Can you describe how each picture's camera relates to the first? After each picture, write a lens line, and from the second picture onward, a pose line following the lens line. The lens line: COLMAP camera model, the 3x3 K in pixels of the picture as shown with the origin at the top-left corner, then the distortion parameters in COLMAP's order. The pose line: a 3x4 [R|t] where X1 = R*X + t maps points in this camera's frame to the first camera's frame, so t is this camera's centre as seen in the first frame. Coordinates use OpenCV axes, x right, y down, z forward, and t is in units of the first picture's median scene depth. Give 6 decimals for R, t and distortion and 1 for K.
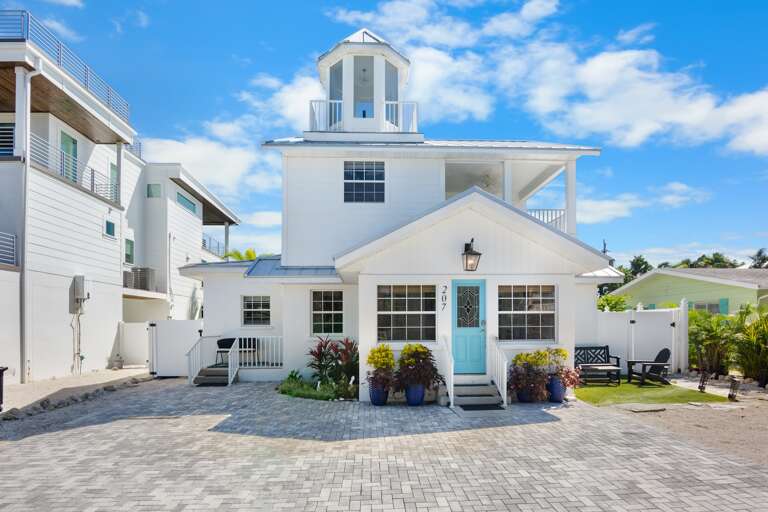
lens RADIAL K [[391.5, 0, 385.4], [0, 391.5, 284.3], [0, 0, 1]] dist [-0.016148, -0.000675]
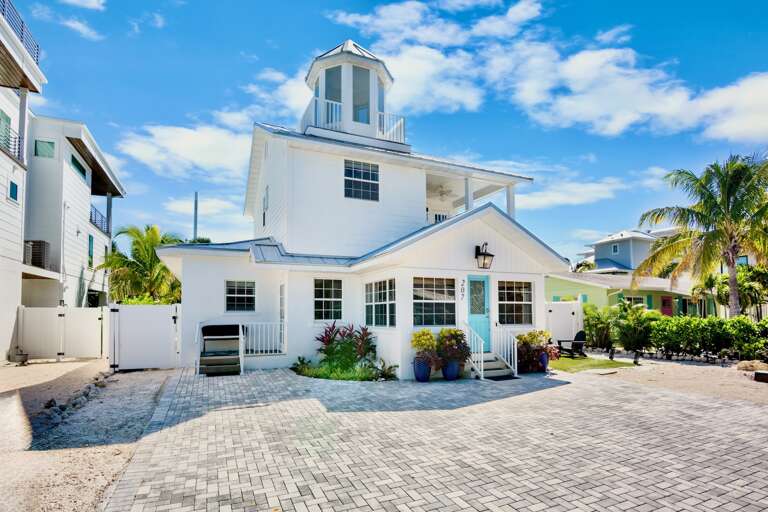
lens RADIAL K [[381.6, 0, 384.0], [0, 381.6, 256.0], [0, 0, 1]] dist [-0.012324, 0.000377]
pose [[0.934178, 0.057191, 0.352193, -0.376119], [-0.041579, 0.997795, -0.051743, 0.001383], [-0.354375, 0.033693, 0.934496, -0.014892]]
